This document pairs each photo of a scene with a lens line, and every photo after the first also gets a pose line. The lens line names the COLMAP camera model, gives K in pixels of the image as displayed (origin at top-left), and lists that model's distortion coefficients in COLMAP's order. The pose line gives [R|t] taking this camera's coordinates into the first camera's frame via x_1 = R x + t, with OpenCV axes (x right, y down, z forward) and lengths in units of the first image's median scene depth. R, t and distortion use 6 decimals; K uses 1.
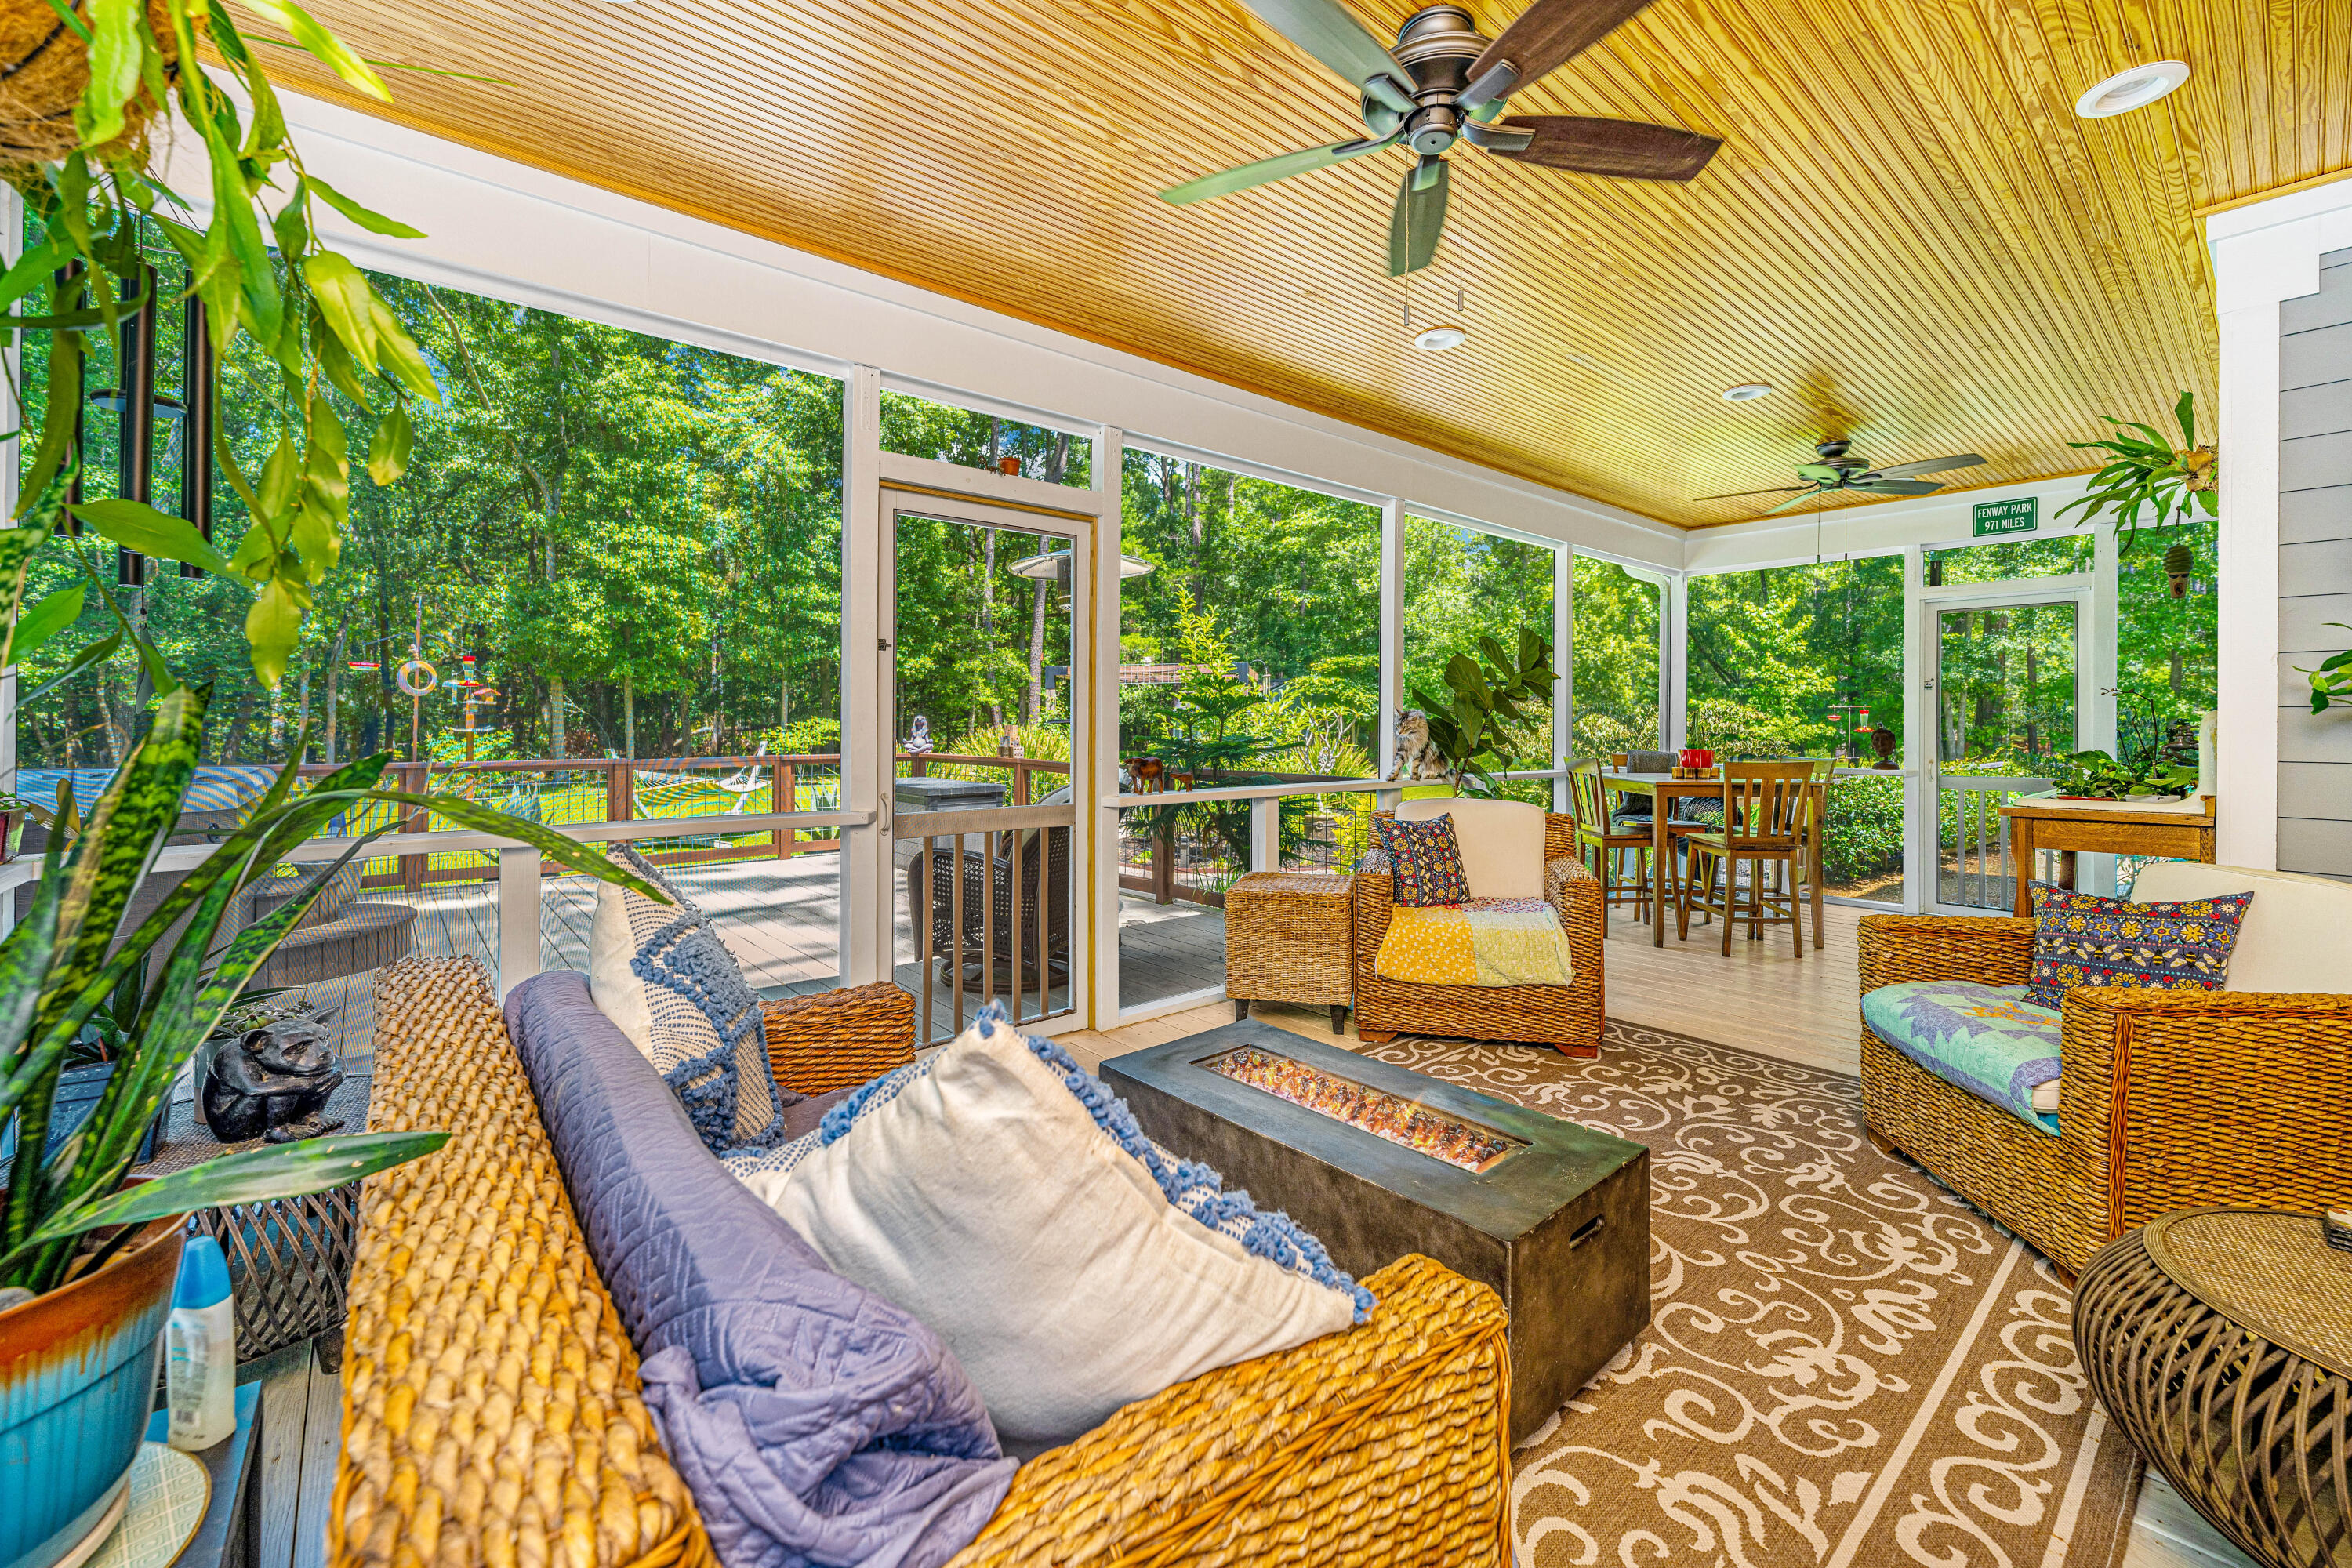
lens RADIAL K [[988.4, 0, 1180.2], [0, 988.4, 705.2], [0, 0, 1]] dist [0.000456, 0.000154]
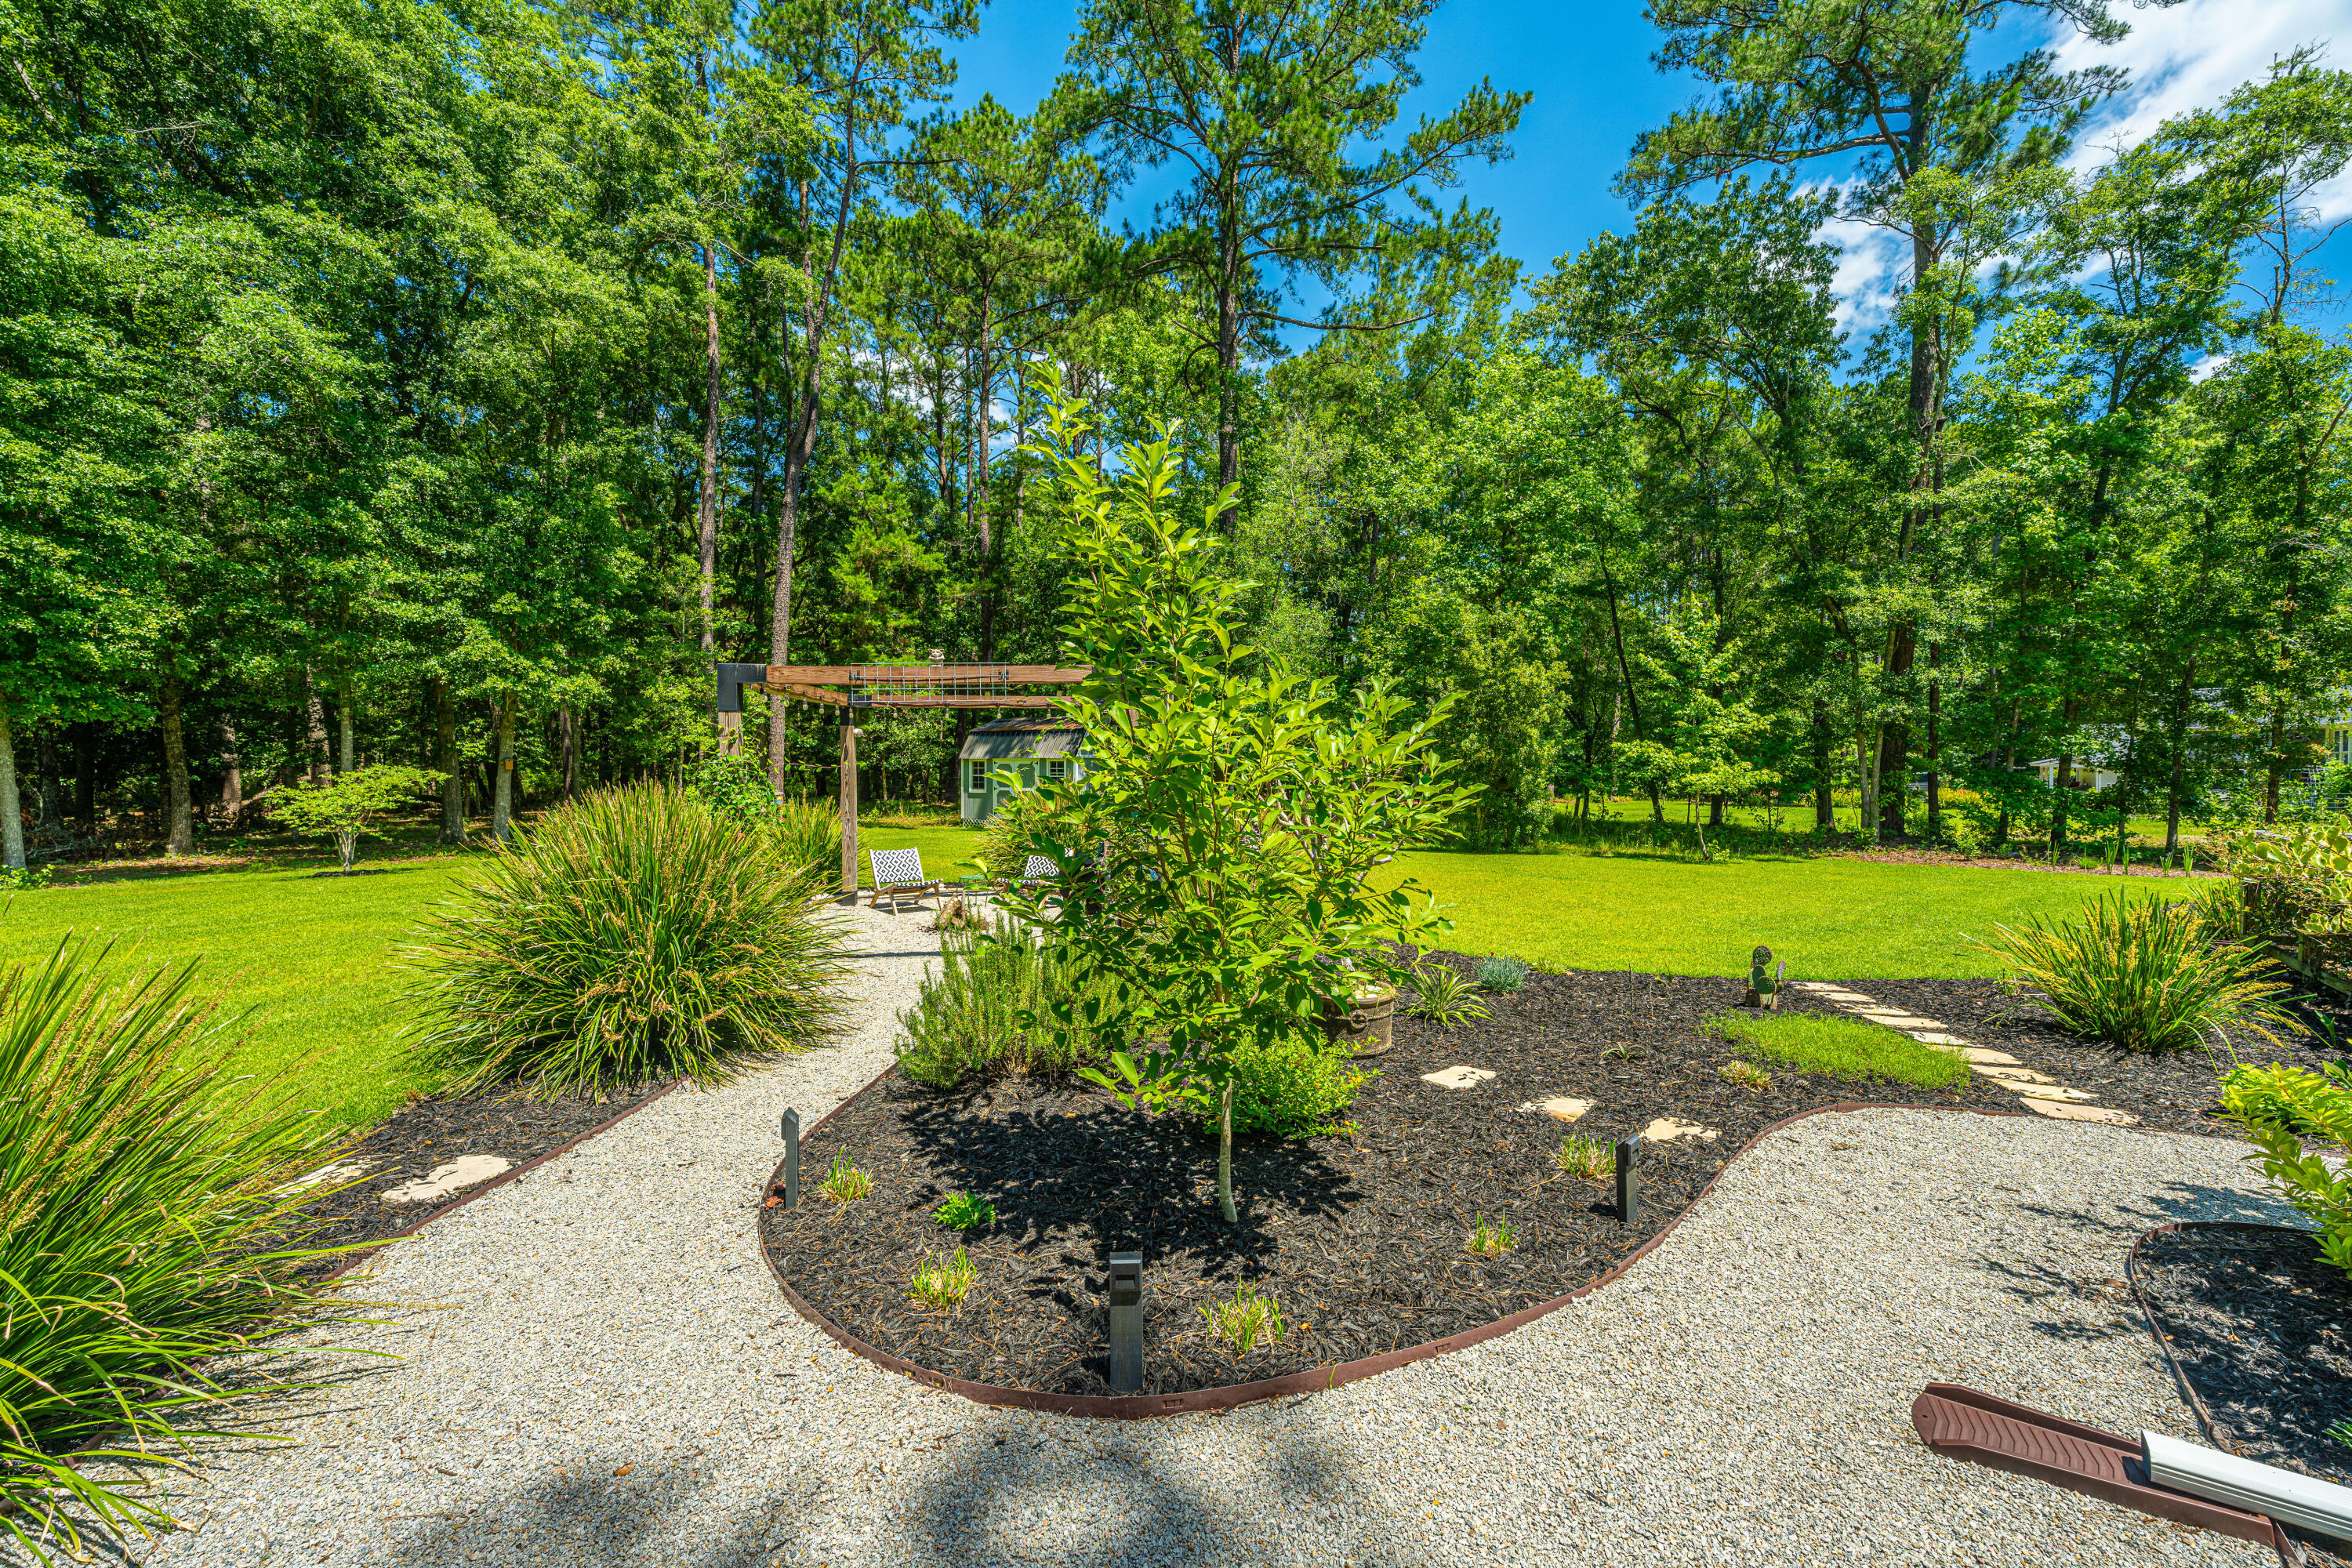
lens RADIAL K [[939.6, 0, 1188.7], [0, 939.6, 785.0], [0, 0, 1]] dist [-0.001065, 0.000285]
pose [[0.972694, -0.008291, 0.231944, -0.002544], [-0.001537, 0.999110, 0.042161, -0.001016], [-0.232087, -0.041366, 0.971815, 0.311938]]
